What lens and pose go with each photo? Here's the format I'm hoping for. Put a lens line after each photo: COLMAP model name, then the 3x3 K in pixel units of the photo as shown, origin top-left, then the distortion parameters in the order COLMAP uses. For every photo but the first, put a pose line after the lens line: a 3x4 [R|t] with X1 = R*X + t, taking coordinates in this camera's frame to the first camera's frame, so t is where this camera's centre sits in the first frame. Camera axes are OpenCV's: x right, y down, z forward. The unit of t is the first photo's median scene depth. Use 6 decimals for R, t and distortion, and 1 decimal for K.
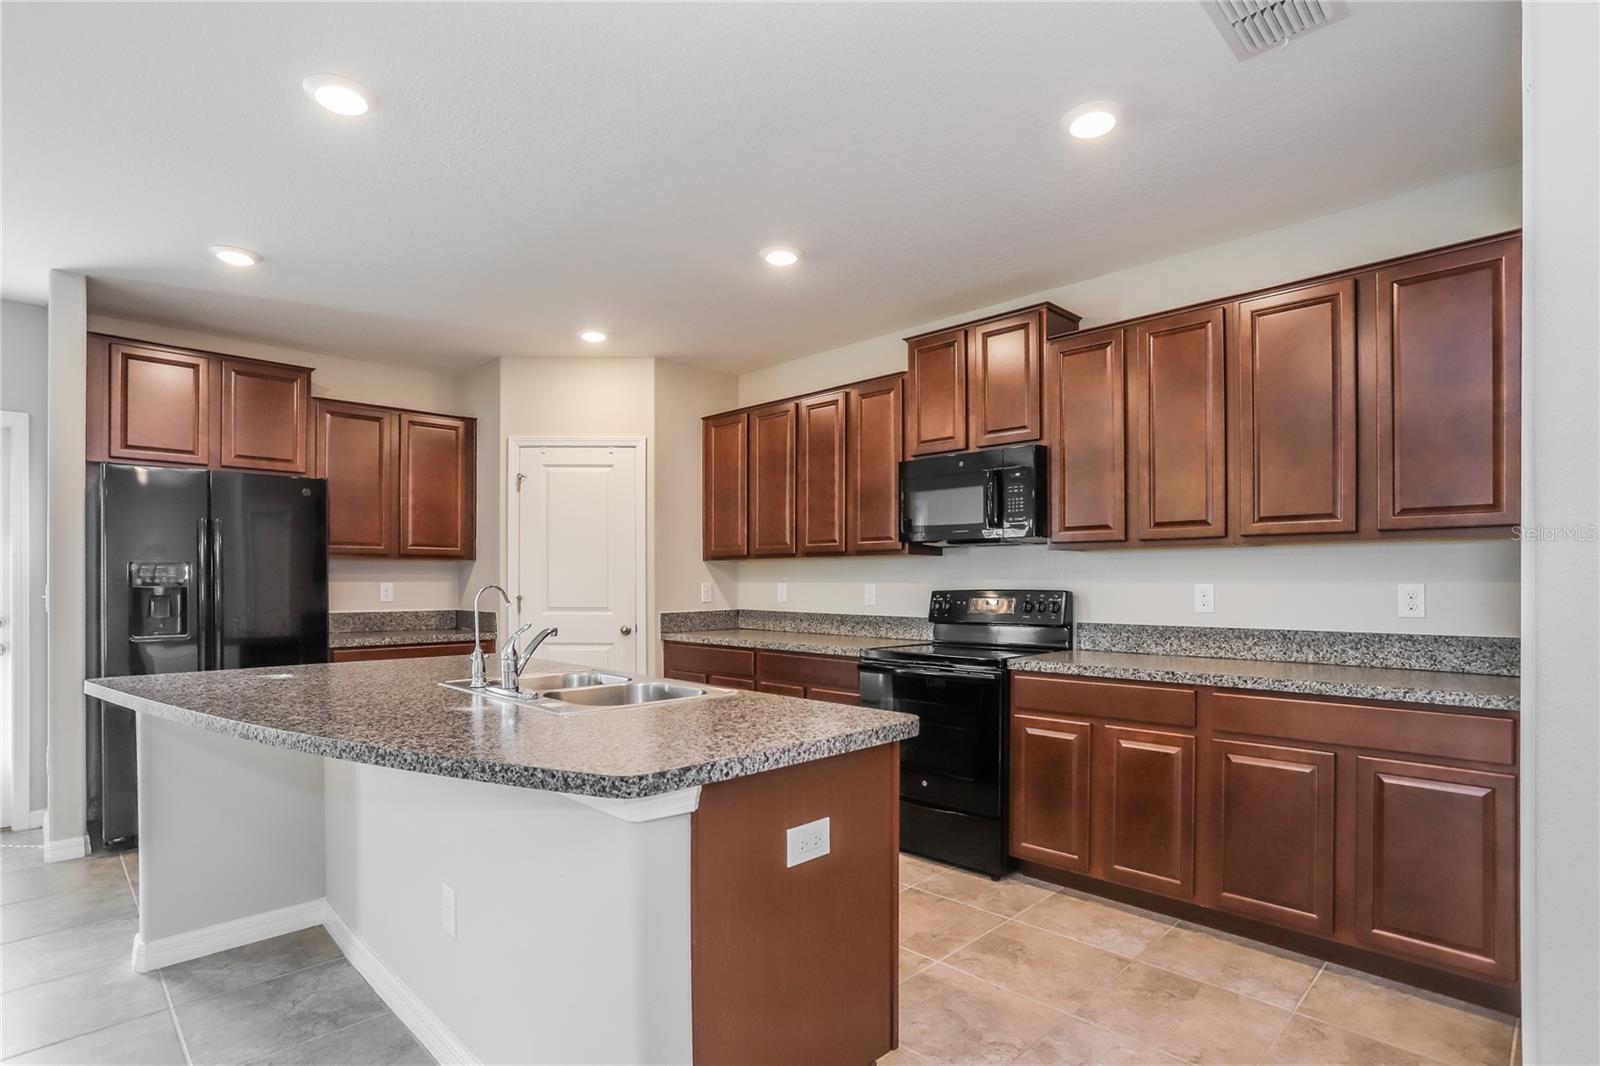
lens RADIAL K [[799.1, 0, 795.2], [0, 799.1, 559.9], [0, 0, 1]] dist [-0.064446, 0.034733]
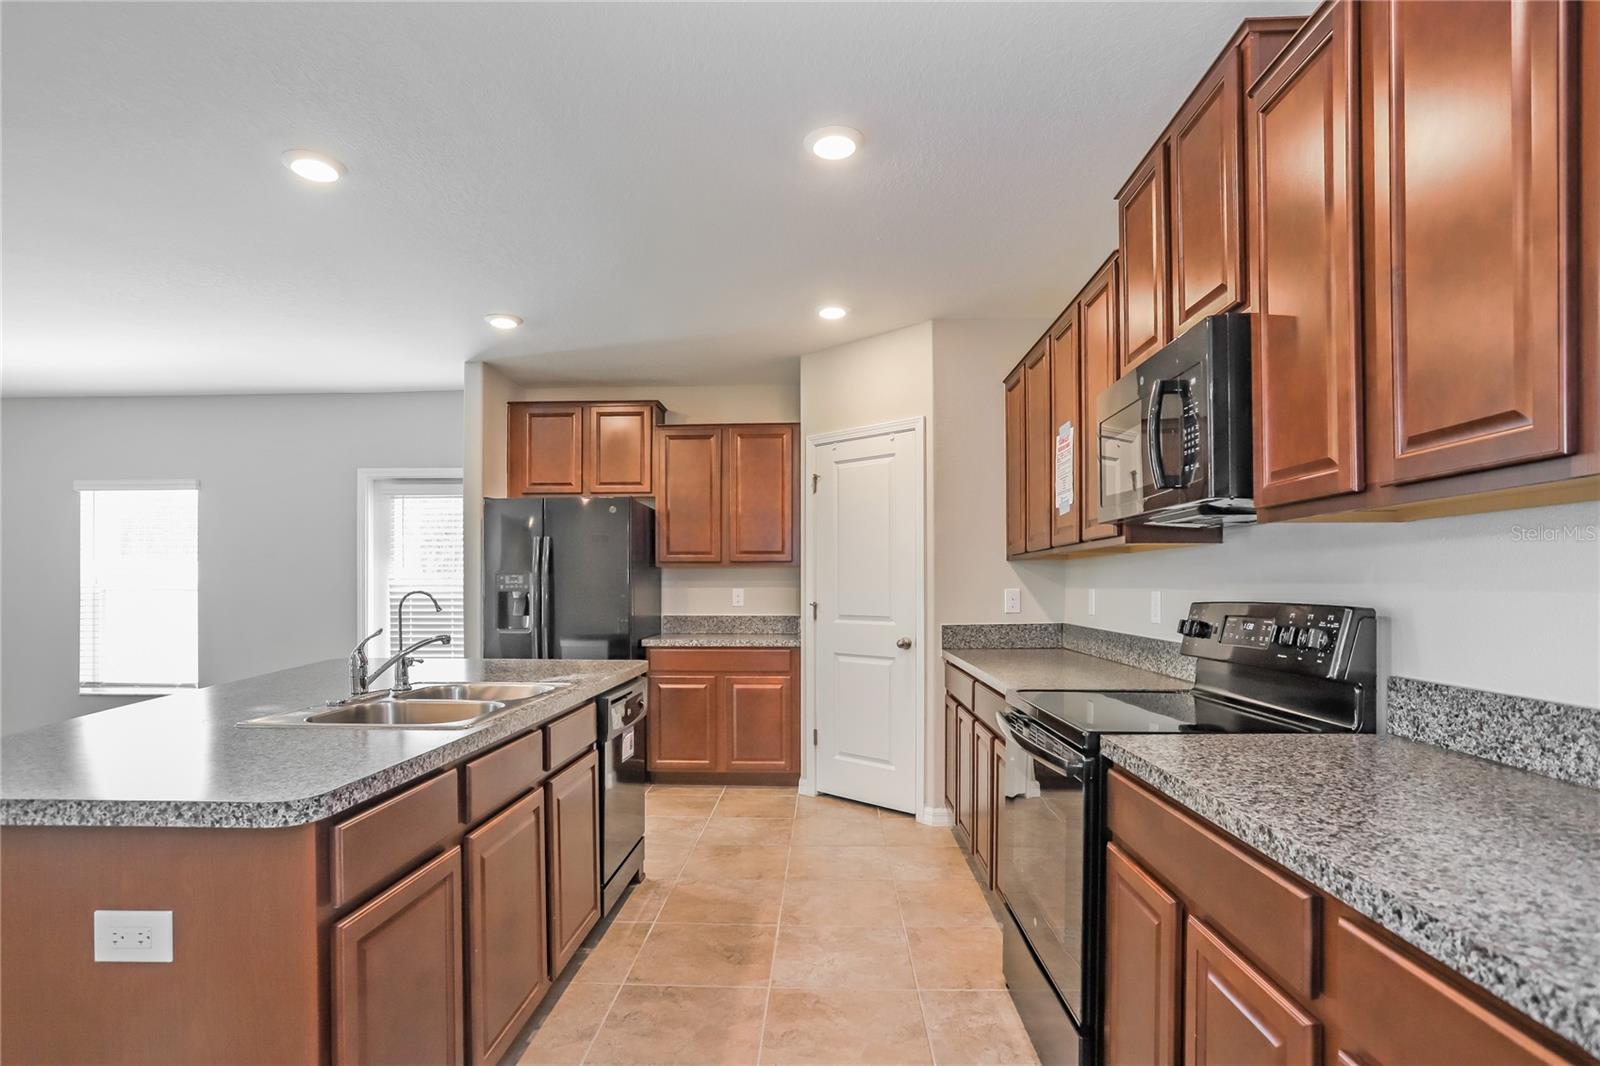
lens RADIAL K [[799.1, 0, 795.2], [0, 799.1, 559.9], [0, 0, 1]] dist [-0.064446, 0.034733]
pose [[0.681359, -0.025441, -0.731507, 0.420341], [0.020665, 0.999666, -0.015520, 0.011440], [0.731657, -0.004542, 0.681657, 0.412217]]
